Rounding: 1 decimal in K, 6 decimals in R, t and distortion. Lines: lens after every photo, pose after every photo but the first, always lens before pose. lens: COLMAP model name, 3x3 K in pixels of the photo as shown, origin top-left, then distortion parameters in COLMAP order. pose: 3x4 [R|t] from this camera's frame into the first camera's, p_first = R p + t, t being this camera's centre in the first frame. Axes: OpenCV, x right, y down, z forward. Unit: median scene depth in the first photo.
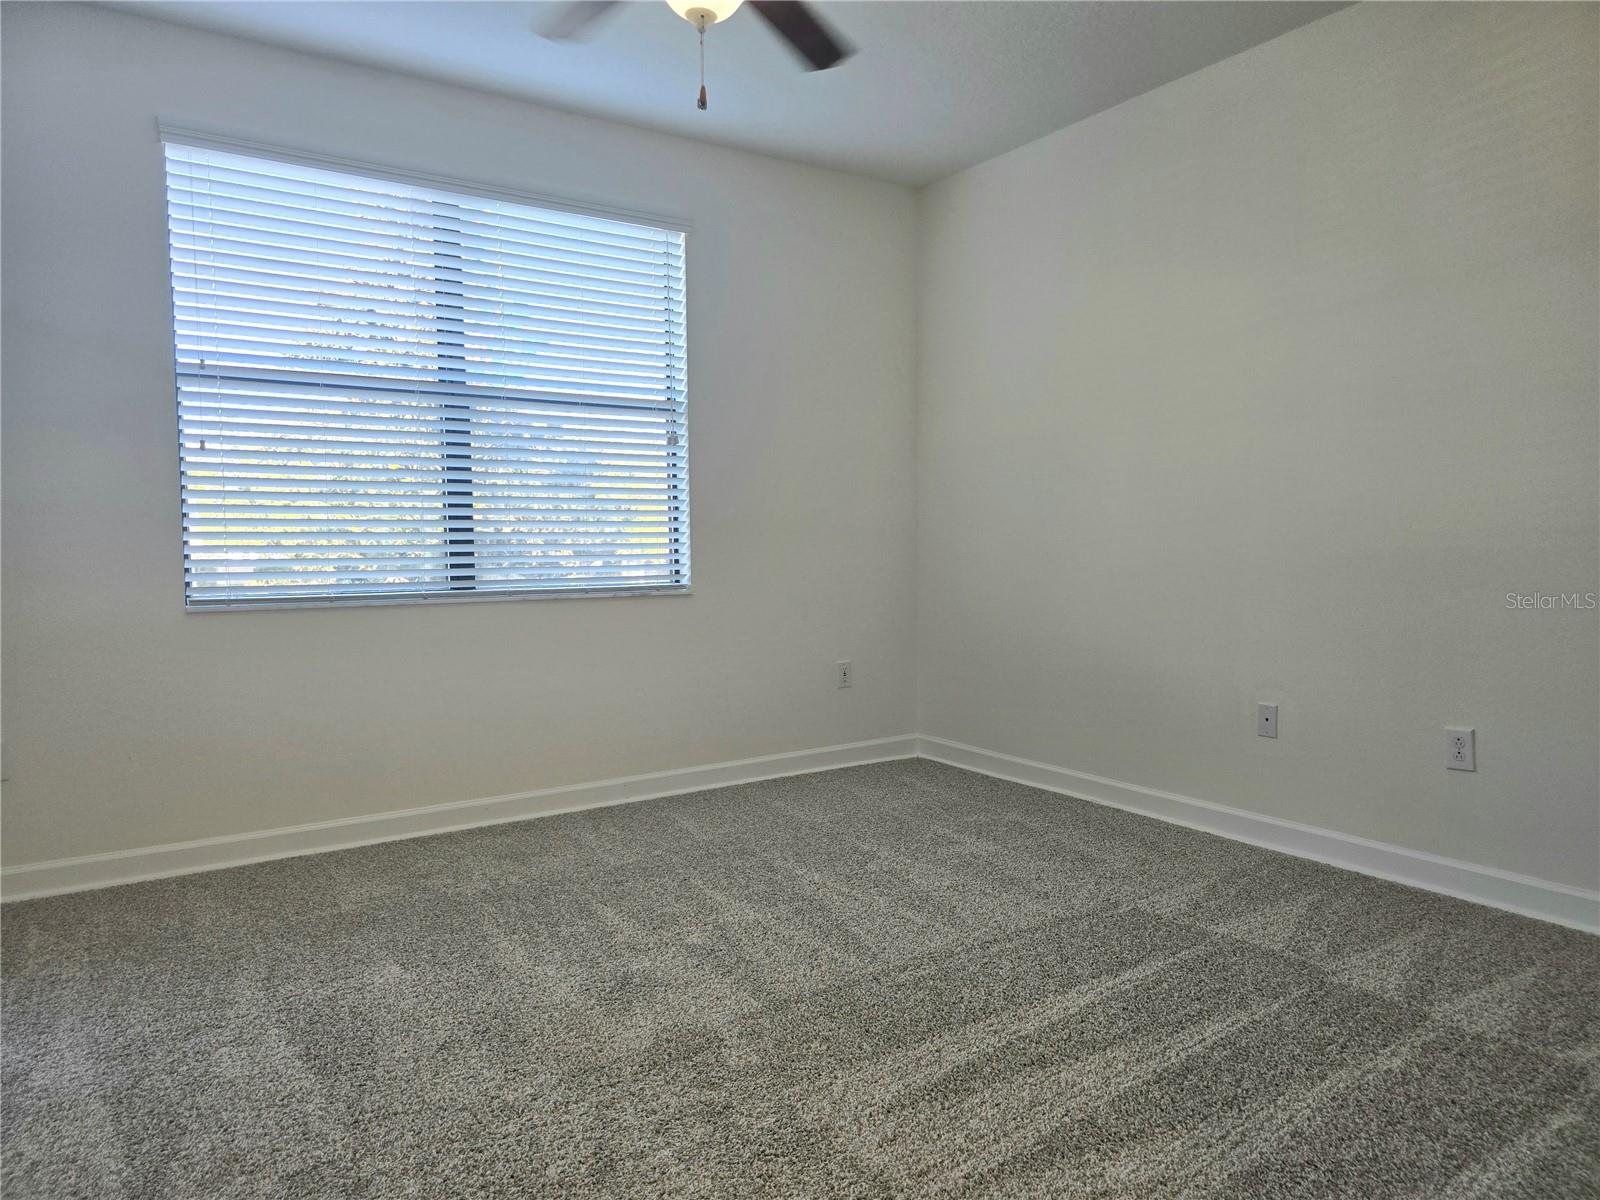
lens RADIAL K [[1088.6, 0, 807.2], [0, 1088.6, 622.5], [0, 0, 1]] dist [0.071825, -0.063624]
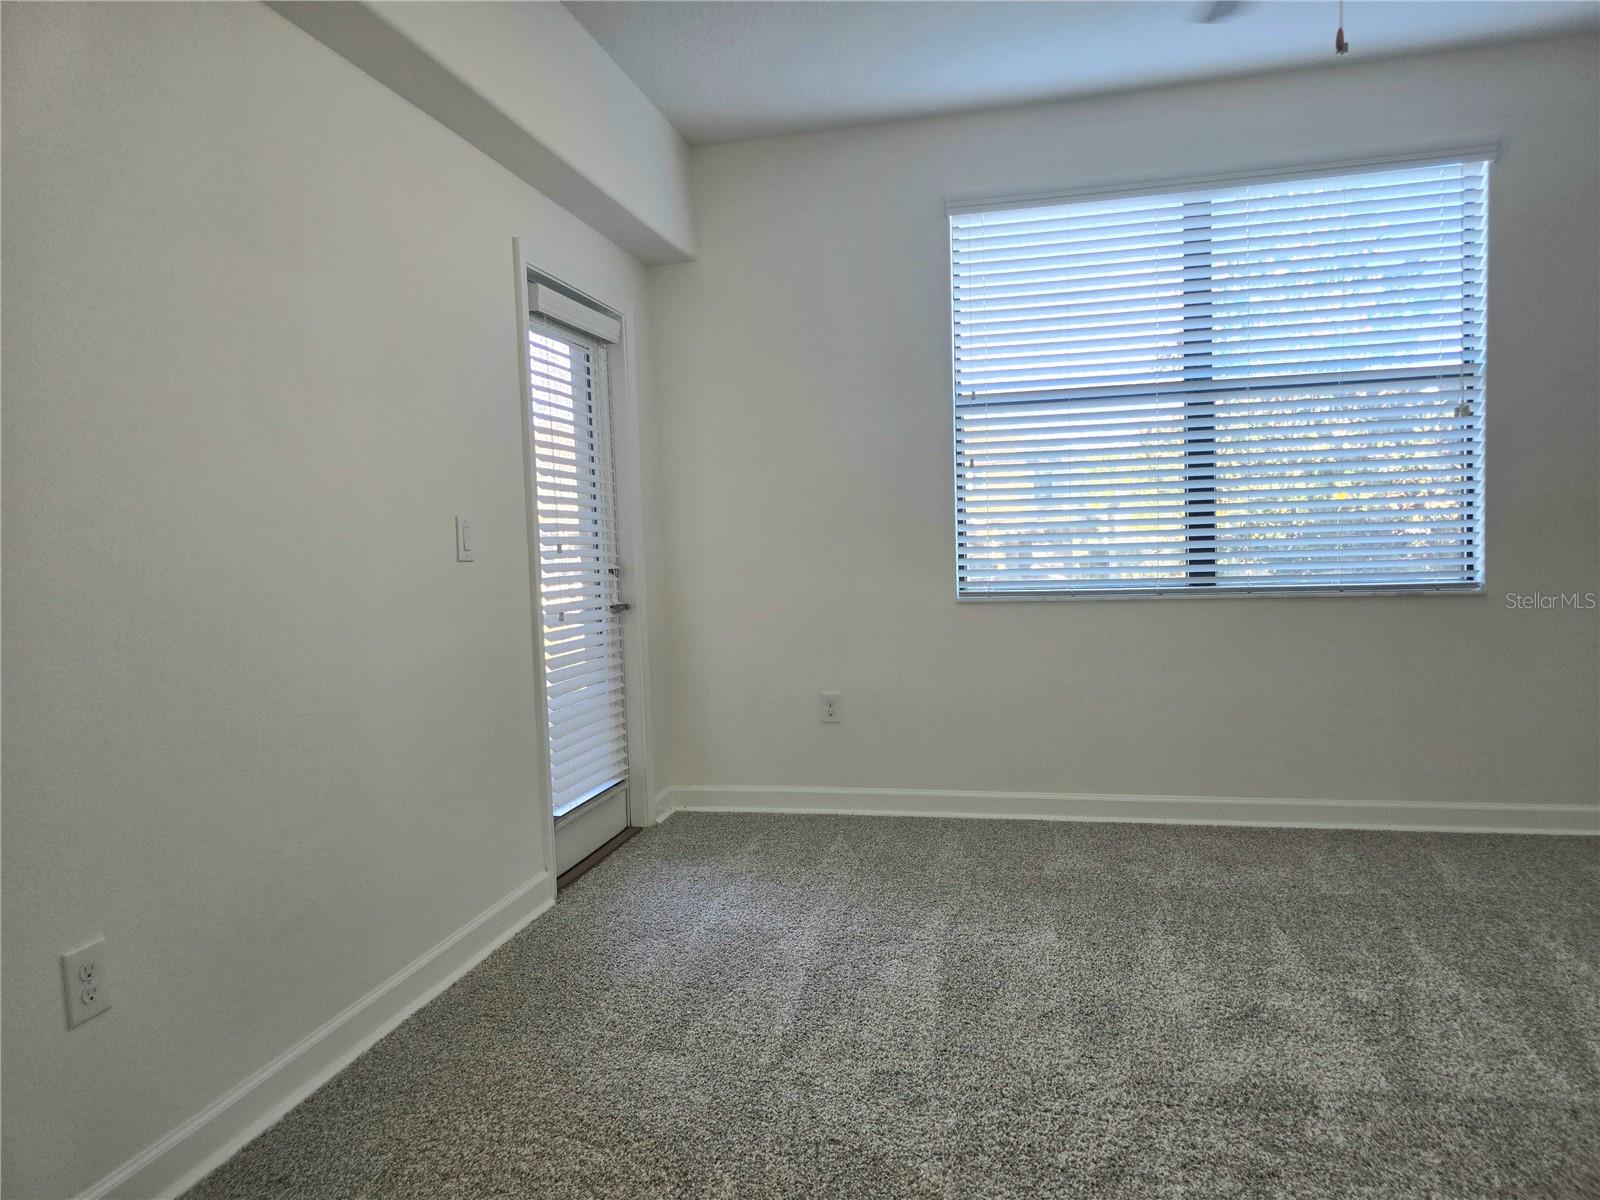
lens RADIAL K [[1088.6, 0, 807.2], [0, 1088.6, 622.5], [0, 0, 1]] dist [0.071825, -0.063624]
pose [[0.688191, 0.043370, -0.724232, 0.194868], [-0.030615, 0.999059, 0.030736, -0.019315], [0.724883, 0.001020, 0.688871, 0.059486]]
